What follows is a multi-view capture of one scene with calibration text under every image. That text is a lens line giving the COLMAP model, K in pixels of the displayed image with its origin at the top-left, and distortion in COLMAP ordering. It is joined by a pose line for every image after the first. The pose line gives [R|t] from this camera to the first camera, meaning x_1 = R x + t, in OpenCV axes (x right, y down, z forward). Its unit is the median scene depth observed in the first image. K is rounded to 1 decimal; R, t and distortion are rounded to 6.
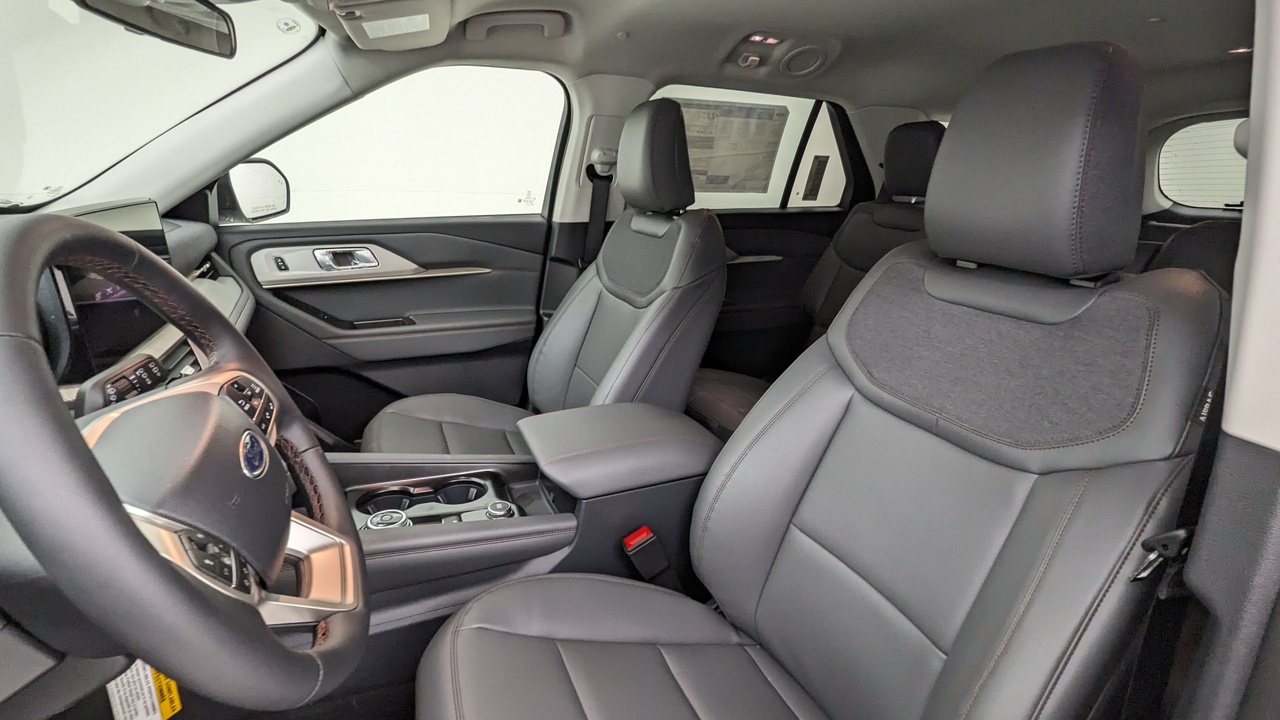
lens RADIAL K [[615.2, 0, 642.3], [0, 615.2, 360.0], [0, 0, 1]] dist [-0.001801, -0.000702]
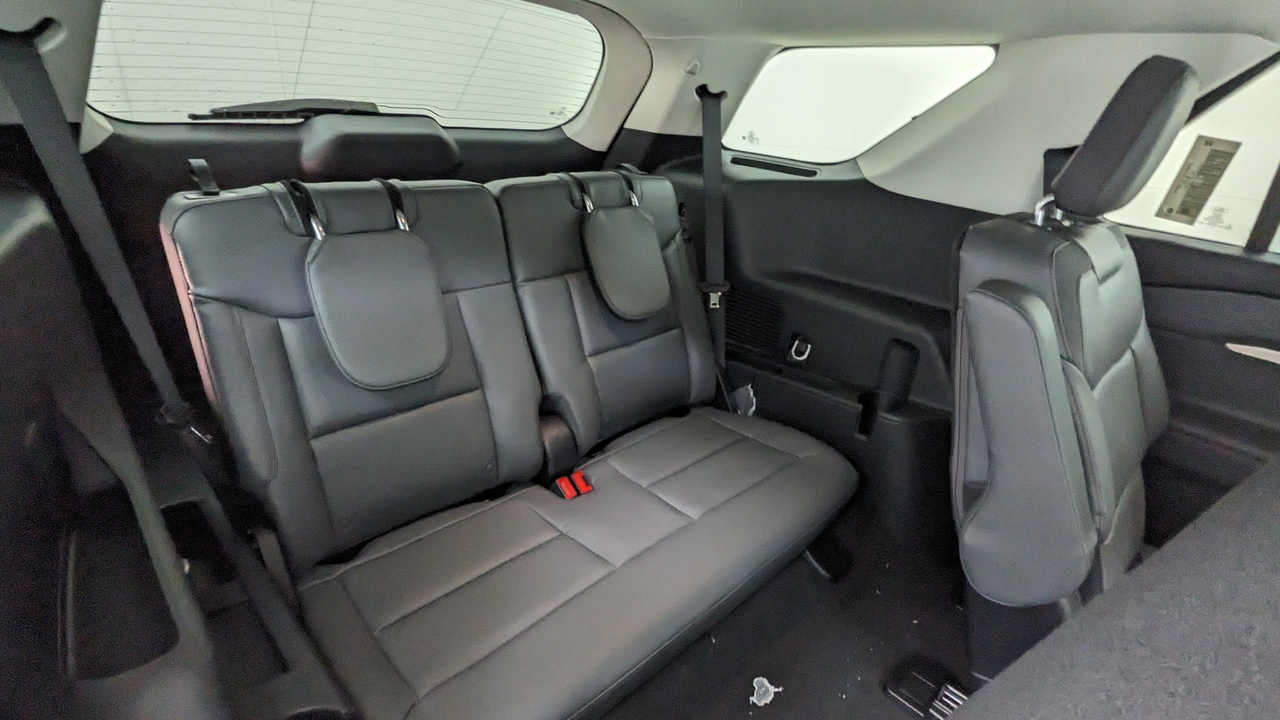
lens RADIAL K [[615.2, 0, 642.3], [0, 615.2, 360.0], [0, 0, 1]] dist [-0.001801, -0.000702]
pose [[-0.369300, -0.420794, 0.828583, 0.285604], [0.184896, 0.840515, 0.509262, -0.296557], [-0.910731, 0.341272, -0.232599, 0.903376]]
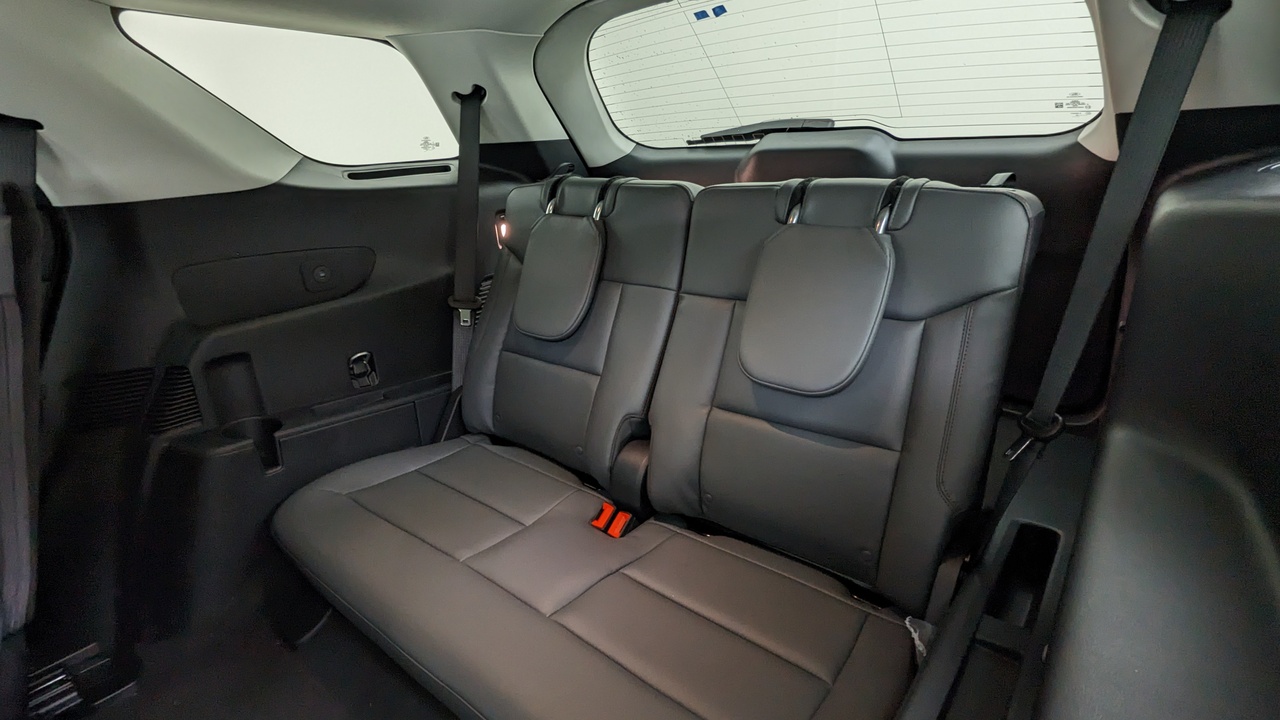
lens RADIAL K [[615.2, 0, 642.3], [0, 615.2, 360.0], [0, 0, 1]] dist [-0.001801, -0.000702]
pose [[0.876309, -0.221036, 0.428049, 0.573953], [0.199996, 0.975261, 0.094171, -0.085830], [-0.438275, 0.003085, 0.898836, 0.395427]]
